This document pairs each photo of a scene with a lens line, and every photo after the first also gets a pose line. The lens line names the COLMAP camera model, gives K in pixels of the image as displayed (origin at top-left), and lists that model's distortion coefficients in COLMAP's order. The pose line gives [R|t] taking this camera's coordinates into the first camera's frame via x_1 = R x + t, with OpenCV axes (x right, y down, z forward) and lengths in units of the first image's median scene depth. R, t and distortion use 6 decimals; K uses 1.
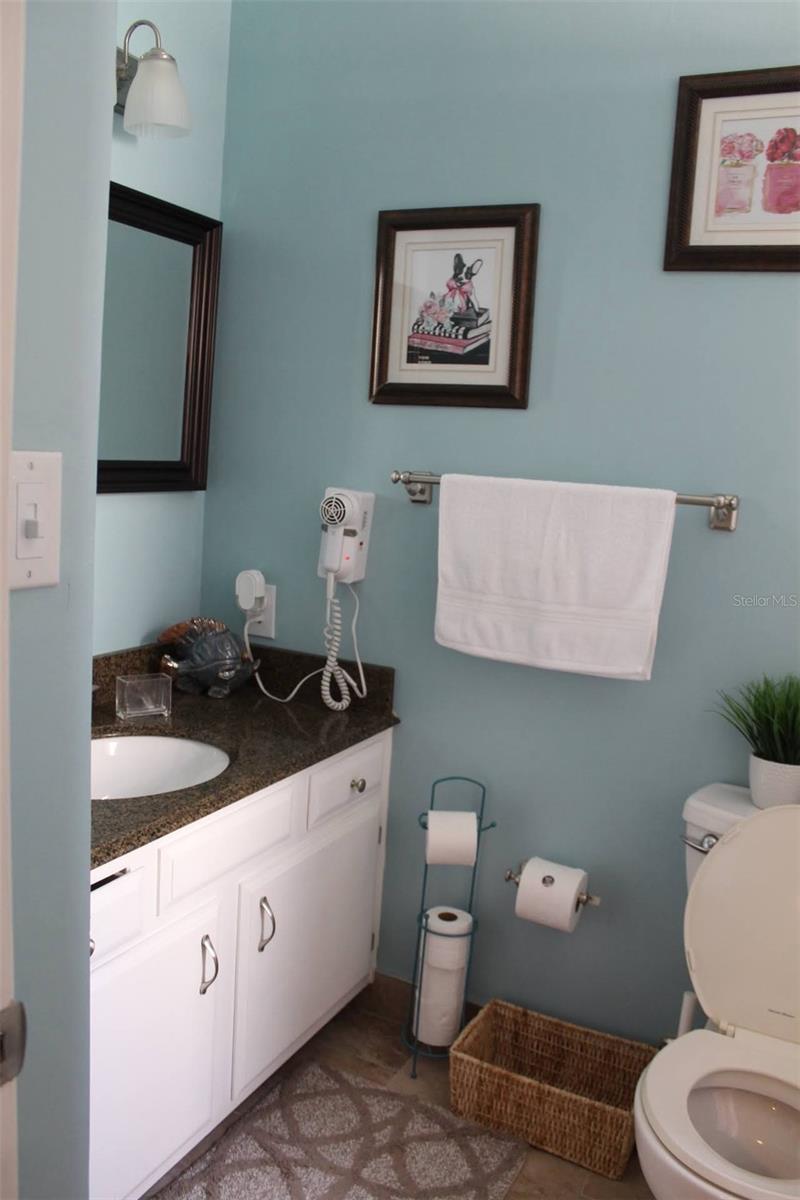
lens RADIAL K [[993.9, 0, 375.9], [0, 993.9, 599.9], [0, 0, 1]] dist [-0.171168, 0.155468]
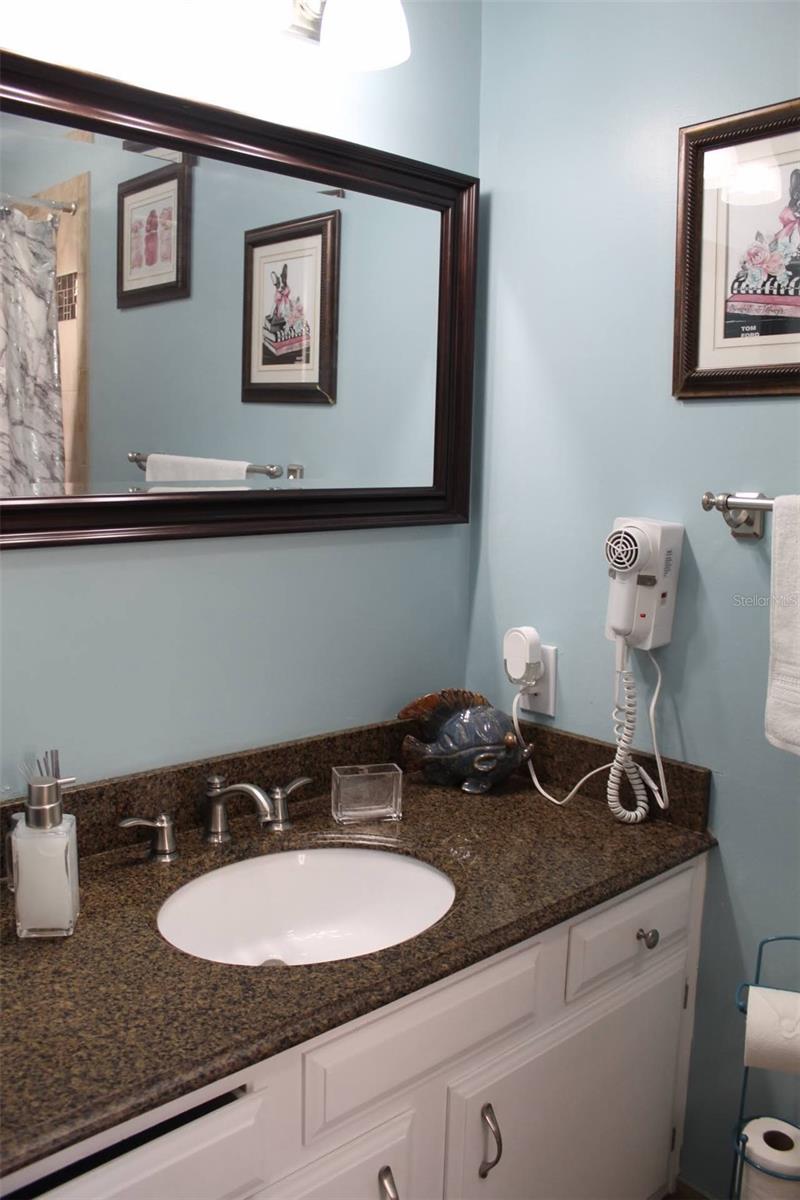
lens RADIAL K [[993.9, 0, 375.9], [0, 993.9, 599.9], [0, 0, 1]] dist [-0.171168, 0.155468]
pose [[0.930594, 0.002895, -0.366042, 0.052545], [-0.011620, 0.999698, -0.021637, -0.036322], [0.365869, 0.024388, 0.930347, 0.272373]]
